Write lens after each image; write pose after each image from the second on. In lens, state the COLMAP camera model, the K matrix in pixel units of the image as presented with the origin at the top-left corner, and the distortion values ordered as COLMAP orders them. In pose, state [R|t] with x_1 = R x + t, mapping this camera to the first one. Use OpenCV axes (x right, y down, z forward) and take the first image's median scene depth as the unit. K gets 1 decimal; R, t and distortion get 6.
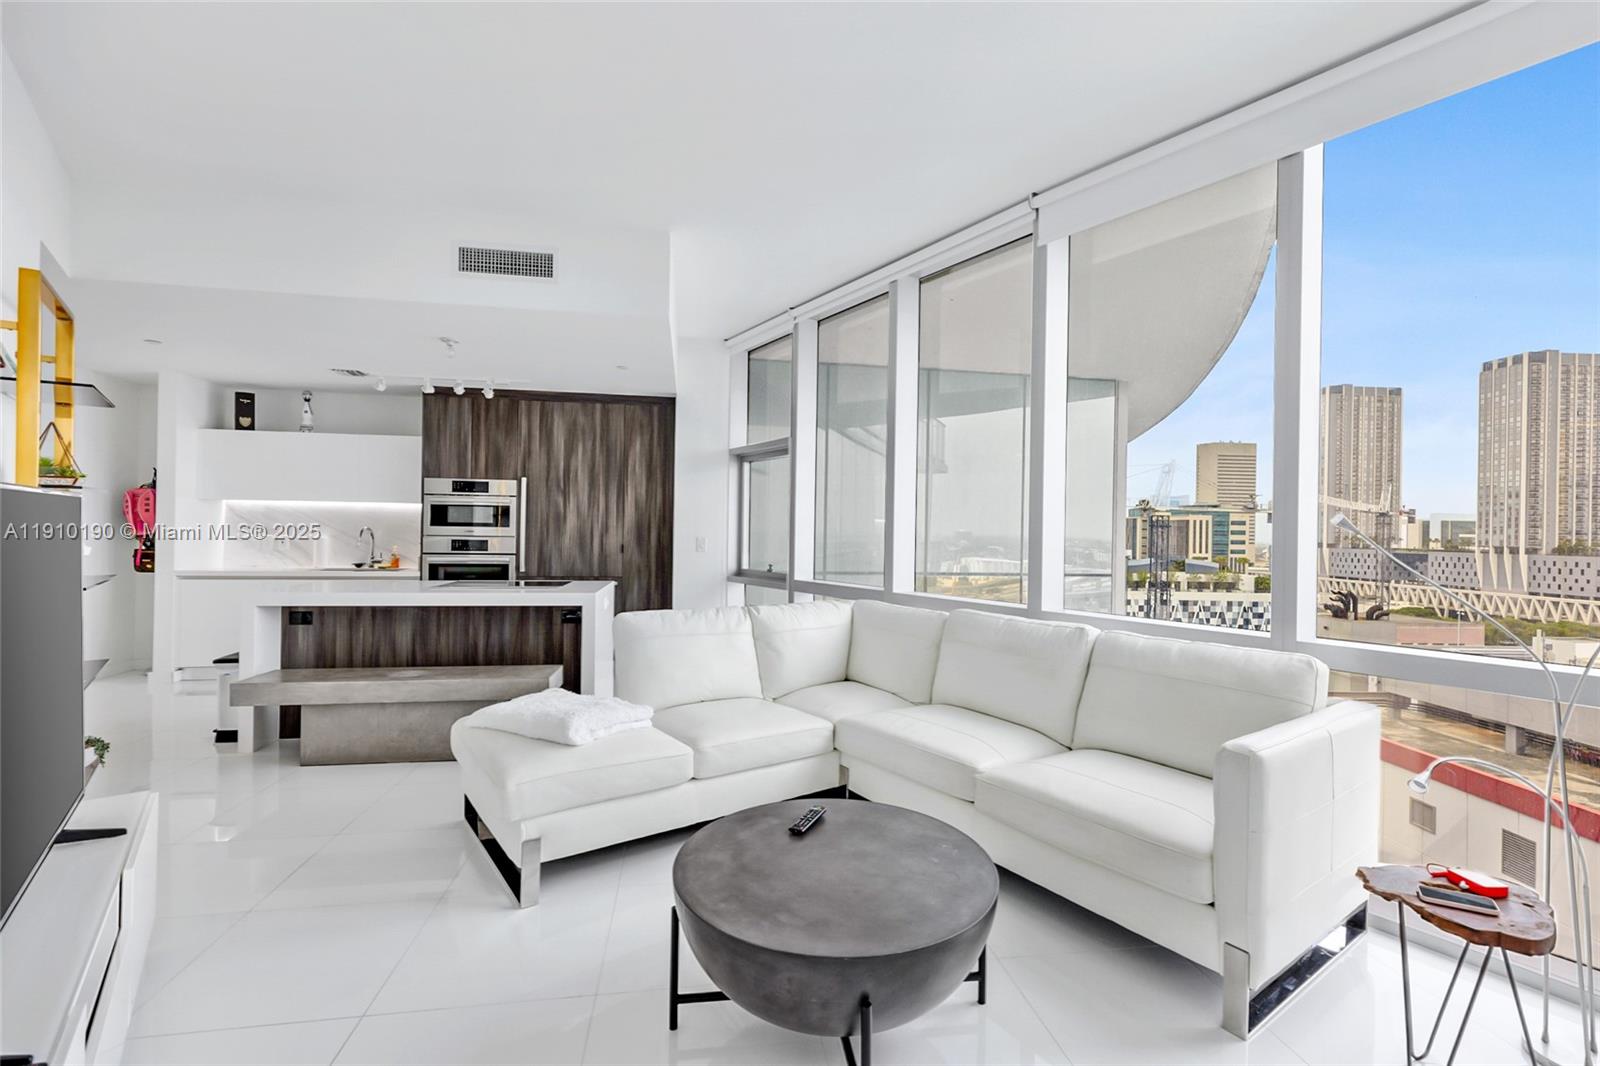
lens RADIAL K [[714.5, 0, 810.0], [0, 714.5, 531.7], [0, 0, 1]] dist [0.002779, 0.000455]
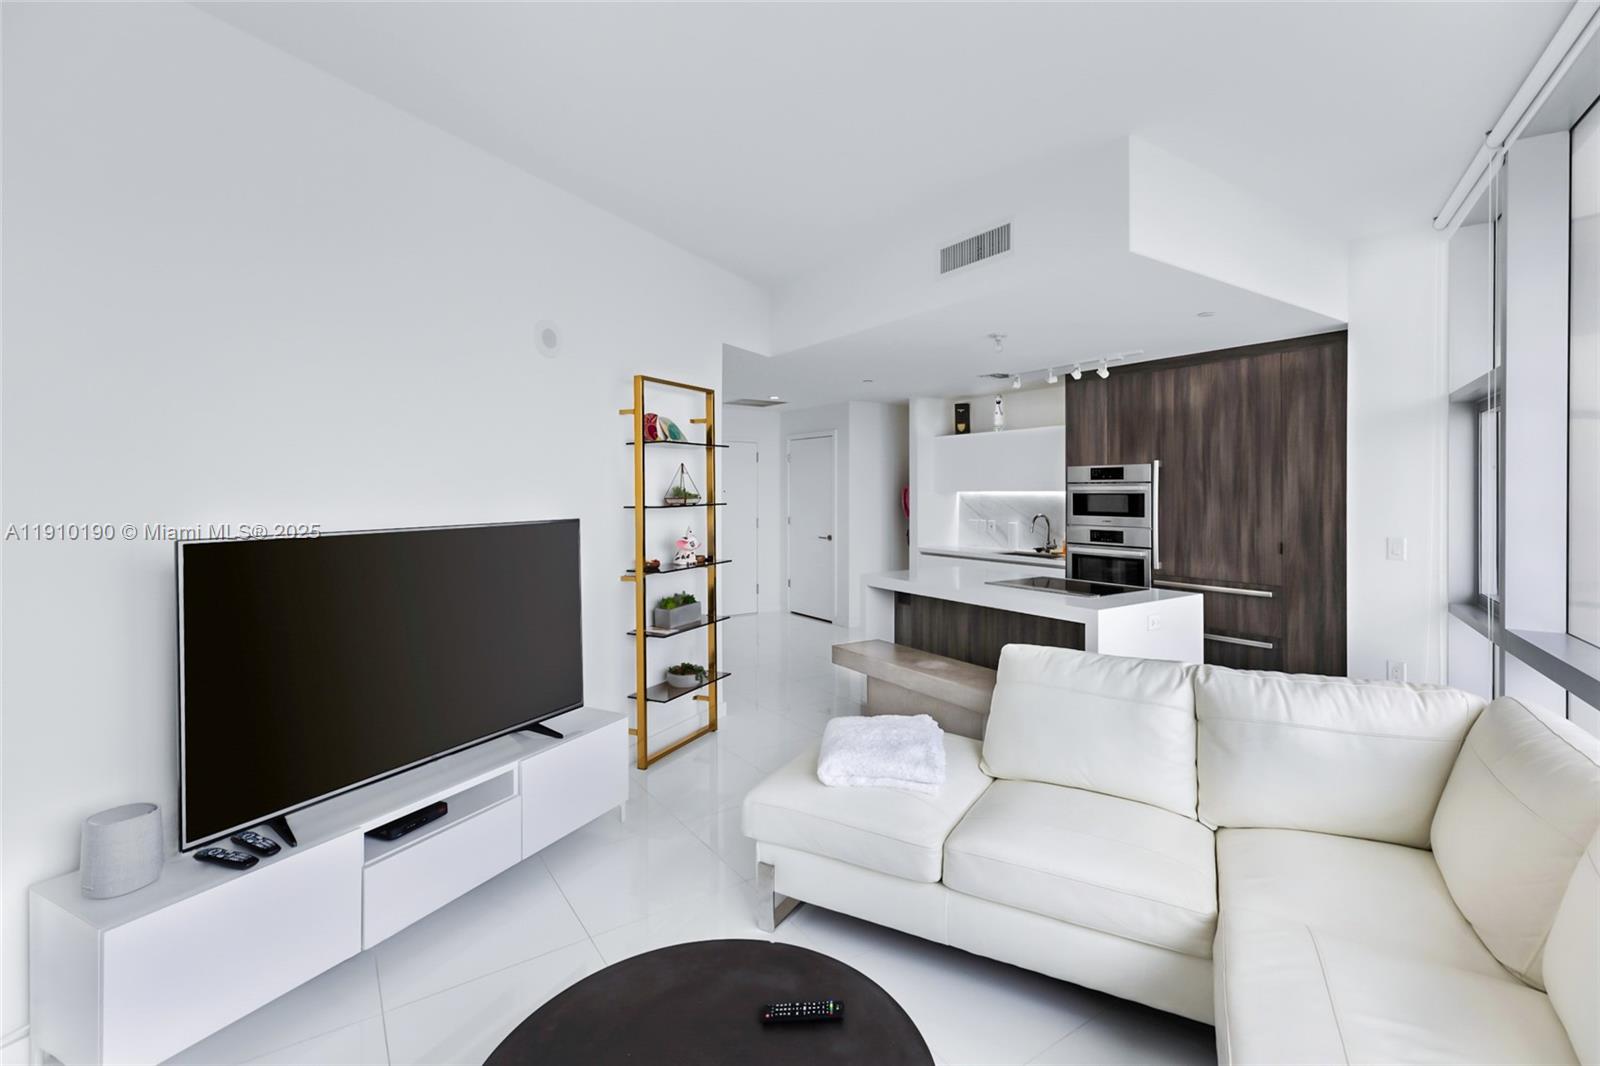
lens RADIAL K [[726.0, 0, 817.1], [0, 726.0, 492.7], [0, 0, 1]] dist [0.002578, 0.000185]
pose [[0.422231, -0.015509, -0.906356, 0.222578], [0.006712, 0.999880, -0.013983, -0.027011], [0.906463, -0.000180, 0.422284, 0.255209]]
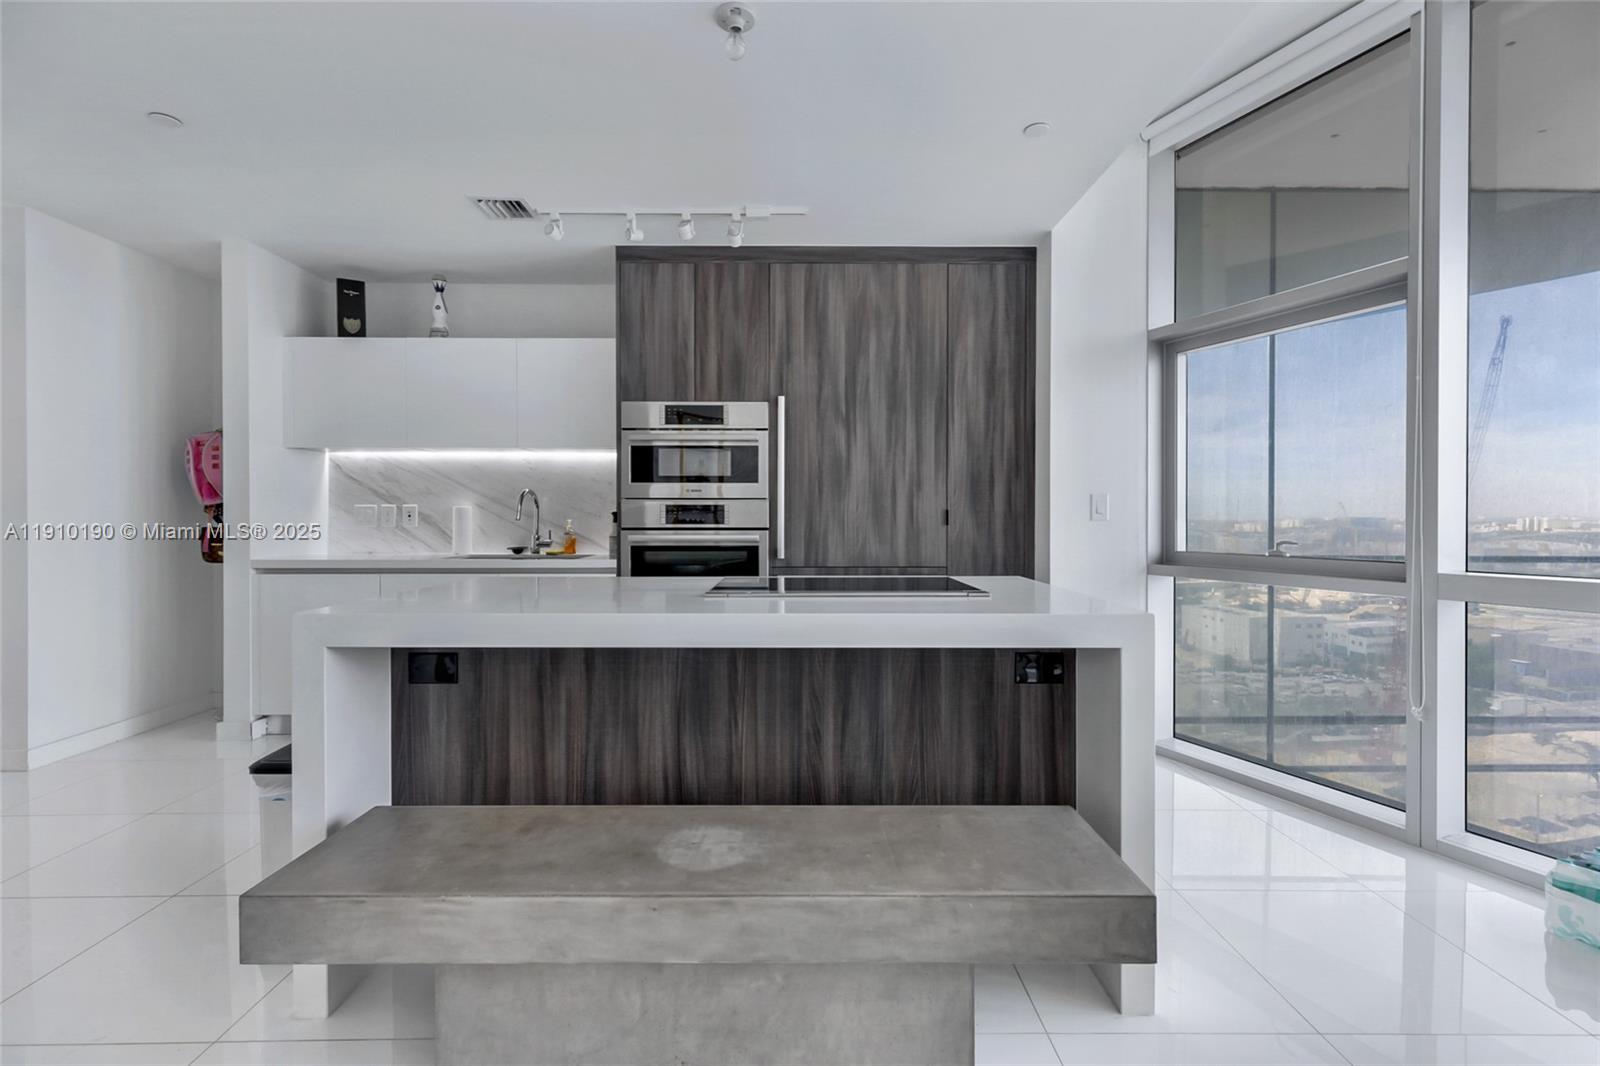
lens RADIAL K [[736.5, 0, 803.1], [0, 736.5, 522.7], [0, 0, 1]] dist [-0.000151, 0.000072]
pose [[0.987382, -0.013340, -0.157792, -0.289926], [0.014572, 0.999872, 0.006658, 0.022943], [0.157683, -0.008874, 0.987450, 0.412539]]
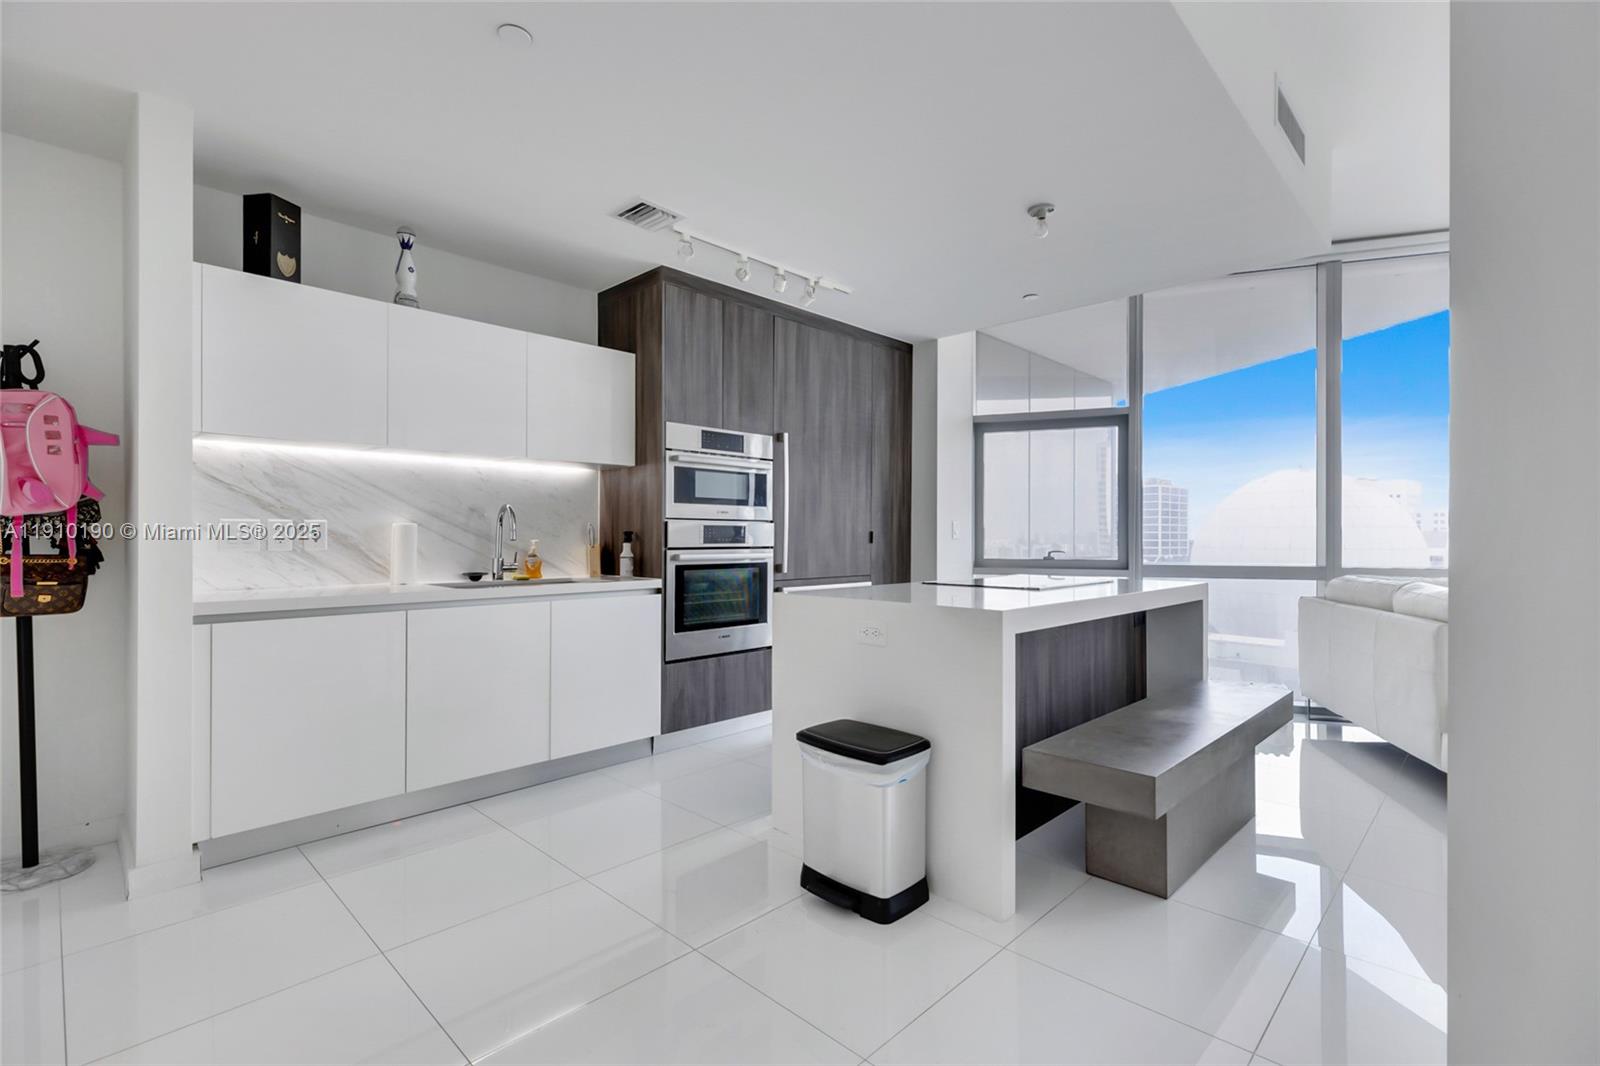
lens RADIAL K [[736.5, 0, 803.1], [0, 736.5, 522.7], [0, 0, 1]] dist [-0.000151, 0.000072]
pose [[0.801181, -0.003727, 0.598410, -0.800915], [0.008616, 0.999949, -0.005307, 0.012621], [-0.598360, 0.009408, 0.801172, 0.436184]]
